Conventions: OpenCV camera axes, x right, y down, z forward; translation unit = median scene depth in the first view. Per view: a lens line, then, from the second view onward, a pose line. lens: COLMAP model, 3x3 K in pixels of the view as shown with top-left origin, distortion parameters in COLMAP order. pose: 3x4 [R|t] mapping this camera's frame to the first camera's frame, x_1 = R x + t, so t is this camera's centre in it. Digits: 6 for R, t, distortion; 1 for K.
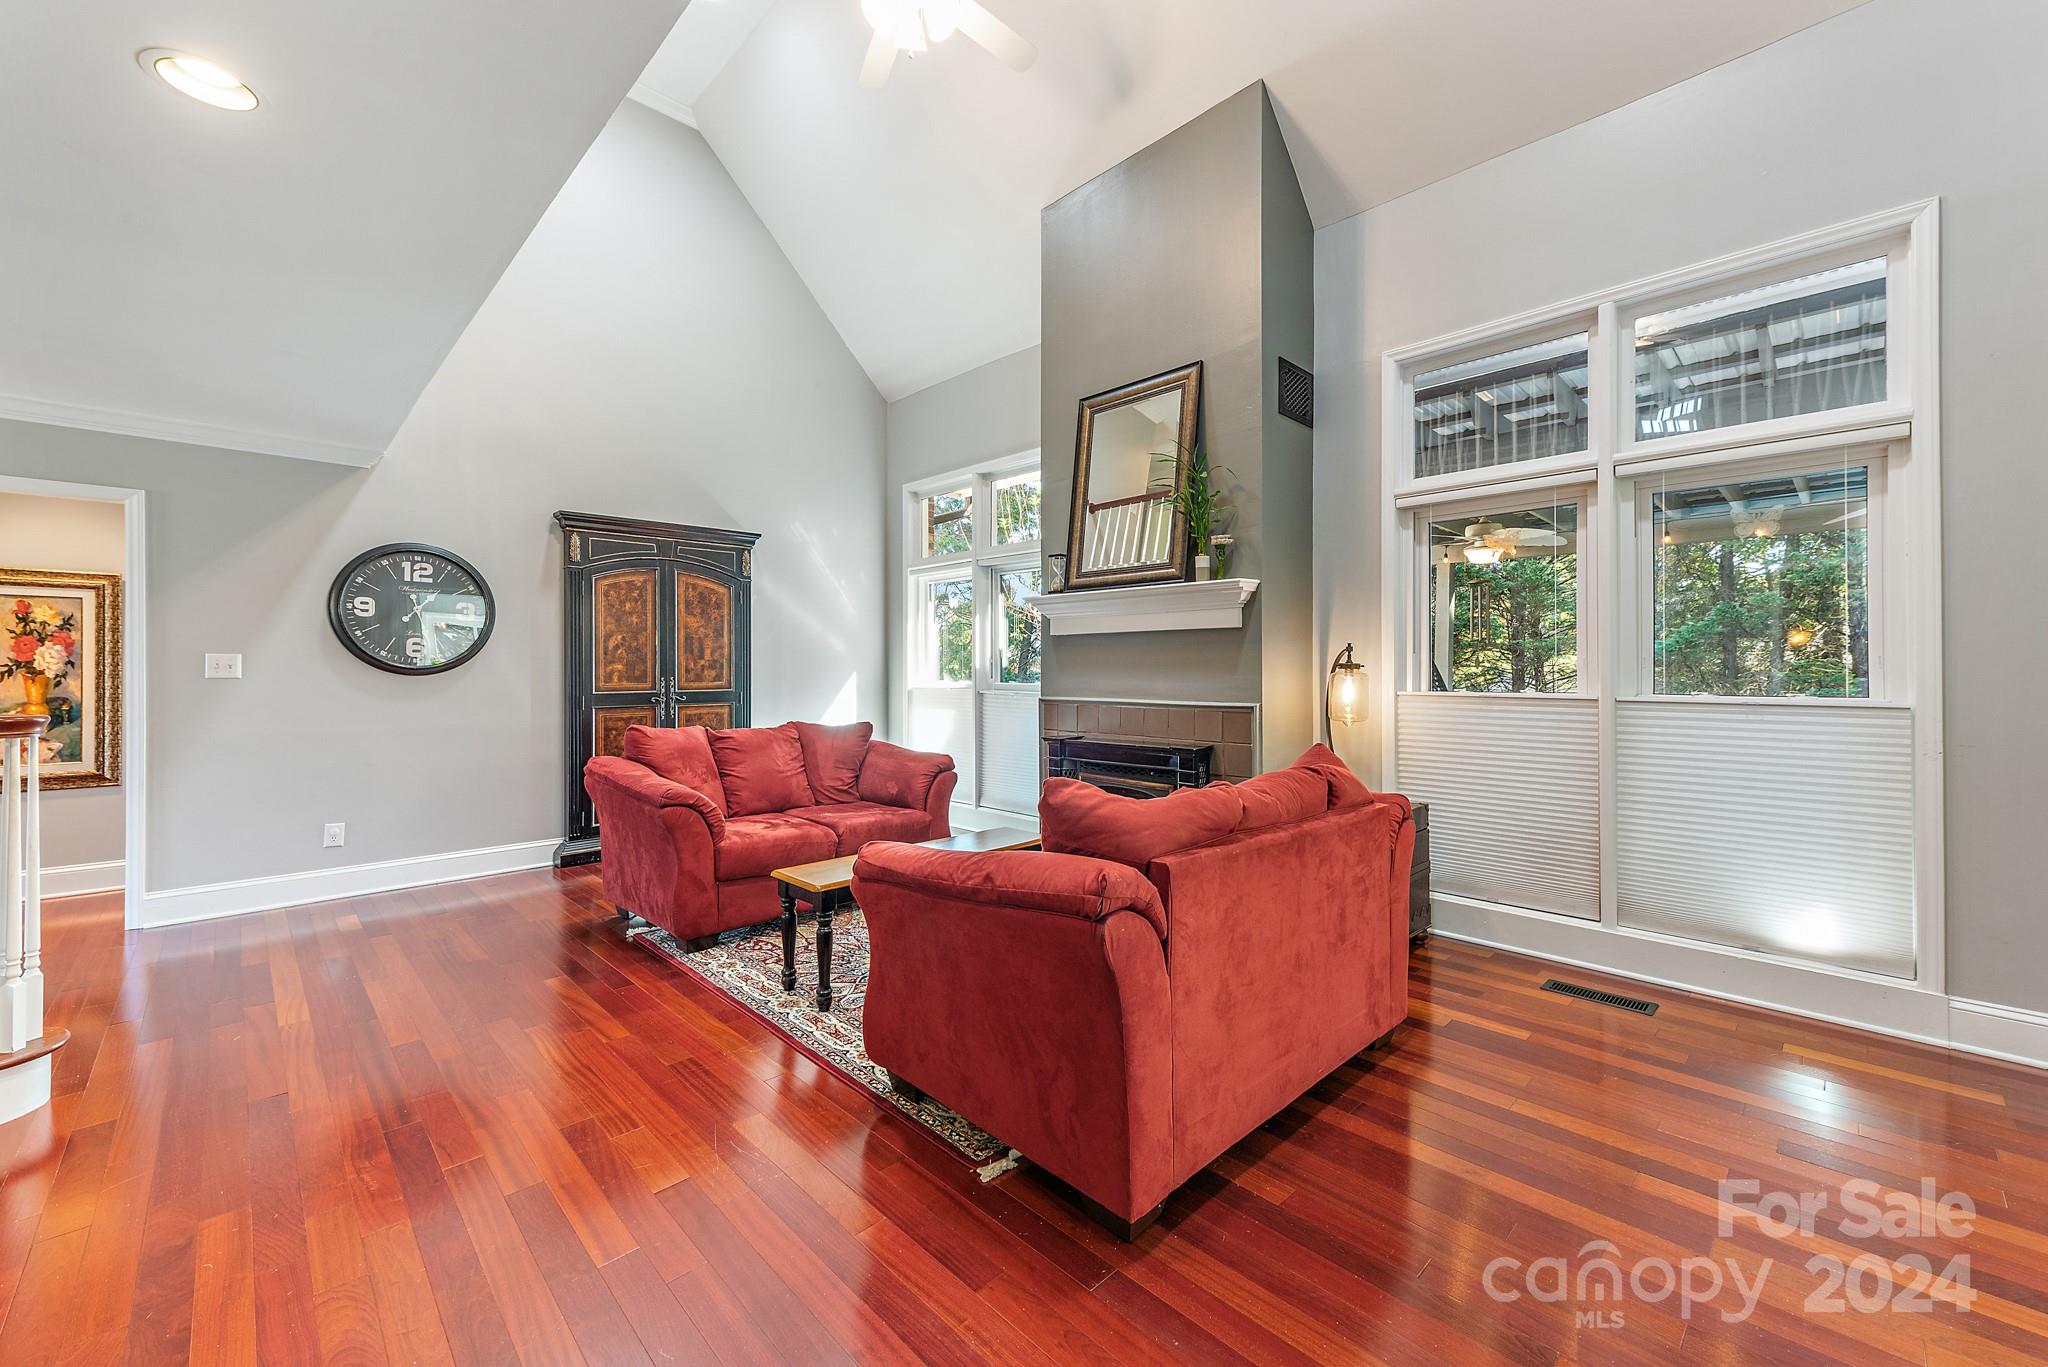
lens RADIAL K [[803.8, 0, 1032.9], [0, 803.8, 672.3], [0, 0, 1]] dist [0.000634, -0.000255]
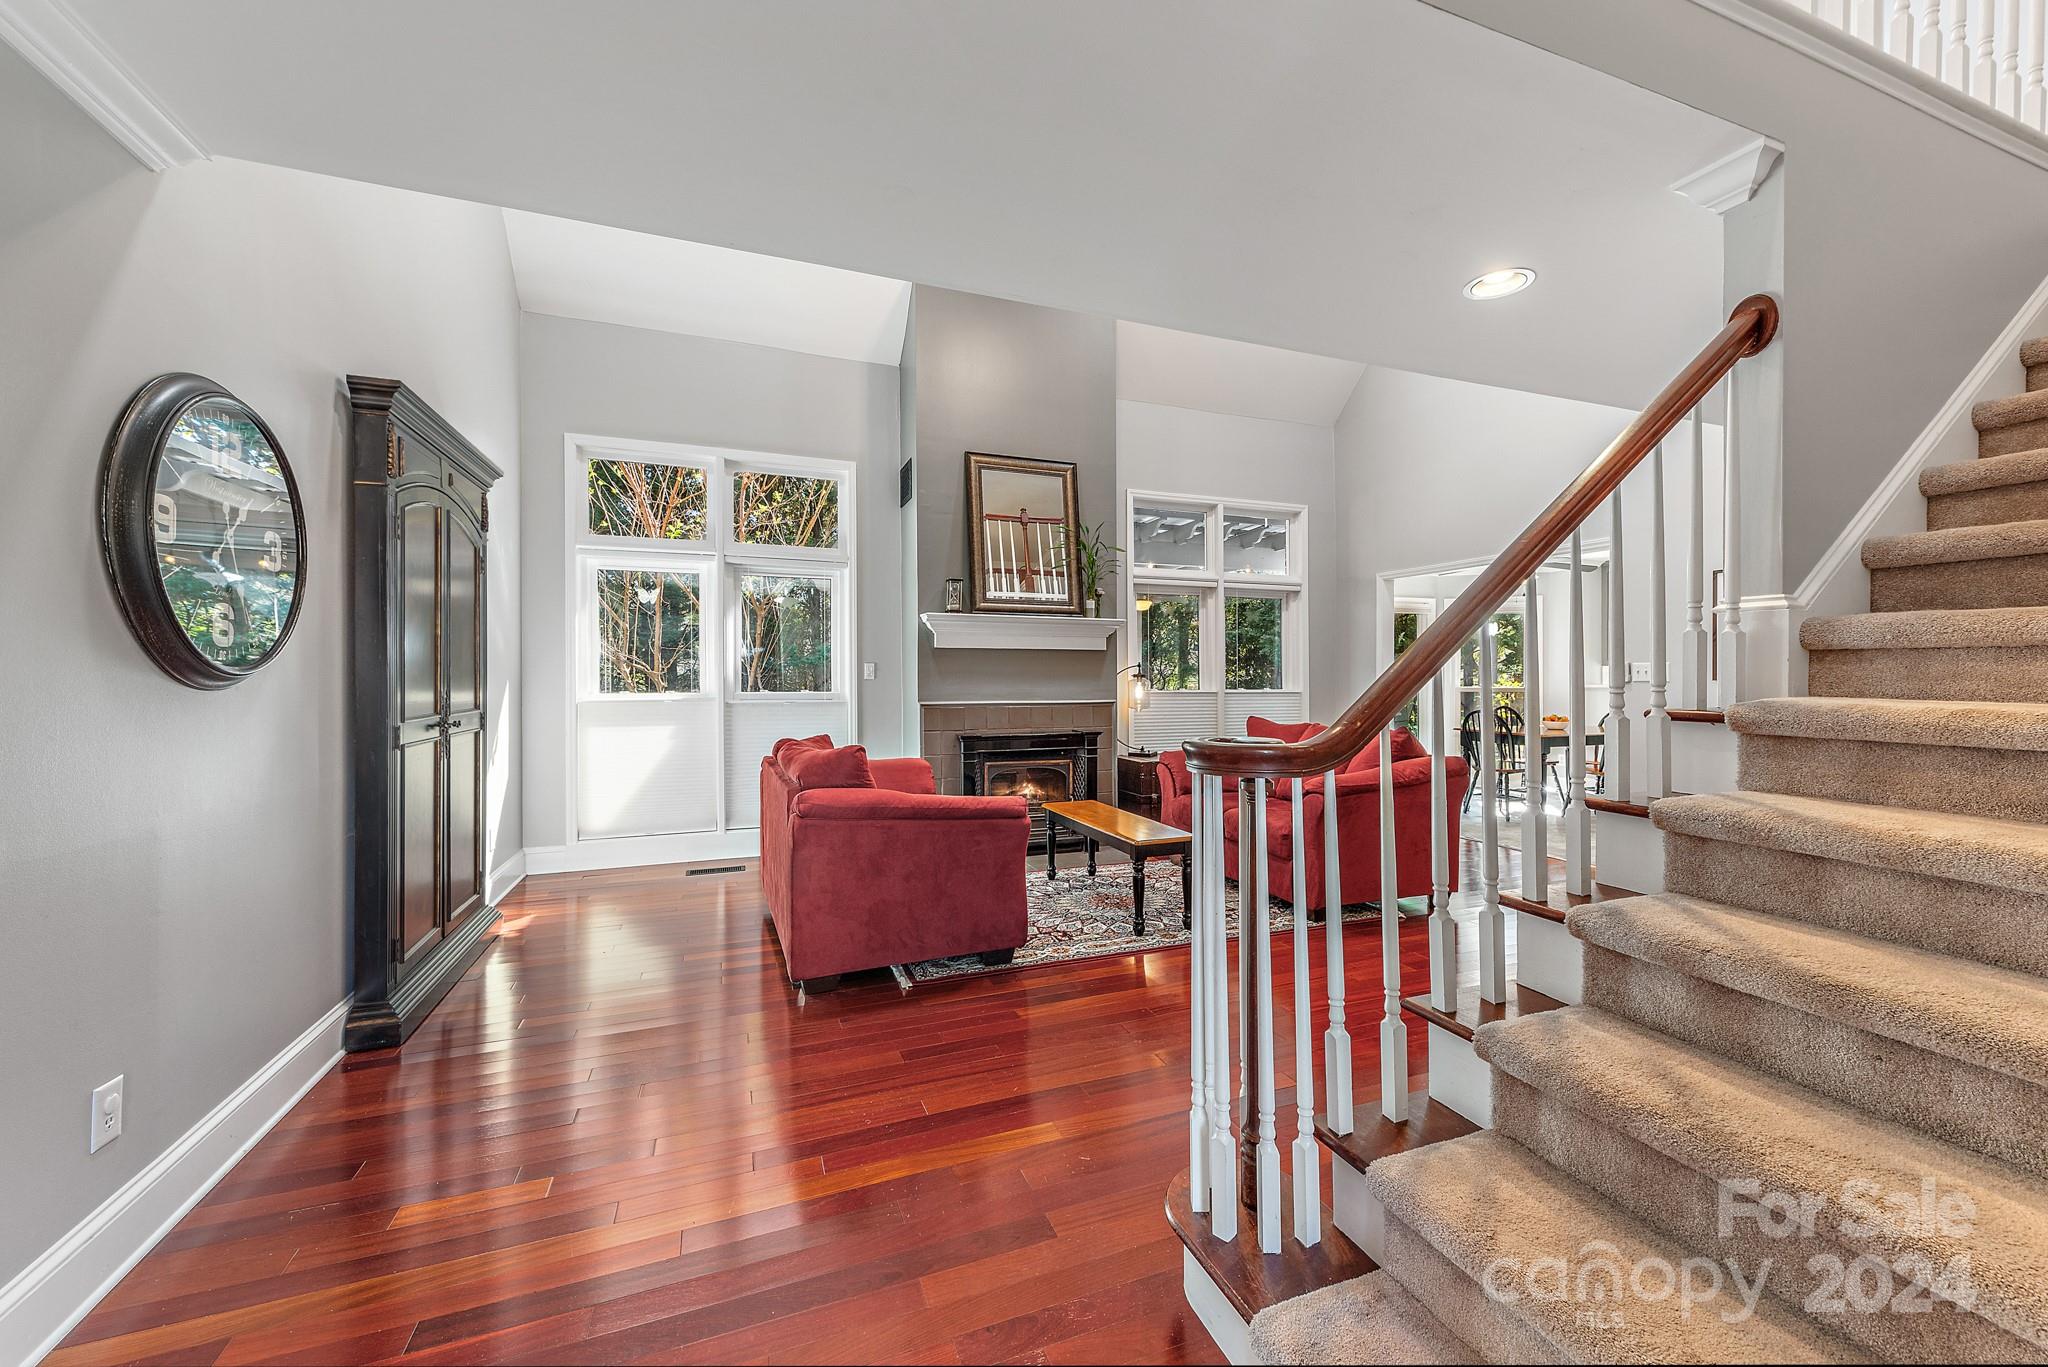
lens RADIAL K [[803.8, 0, 1032.9], [0, 803.8, 672.3], [0, 0, 1]] dist [0.000634, -0.000255]
pose [[0.401838, 0.006647, 0.915686, -1.166264], [0.000447, 0.999972, -0.007455, -0.002141], [-0.915710, 0.003405, 0.401824, 0.501116]]
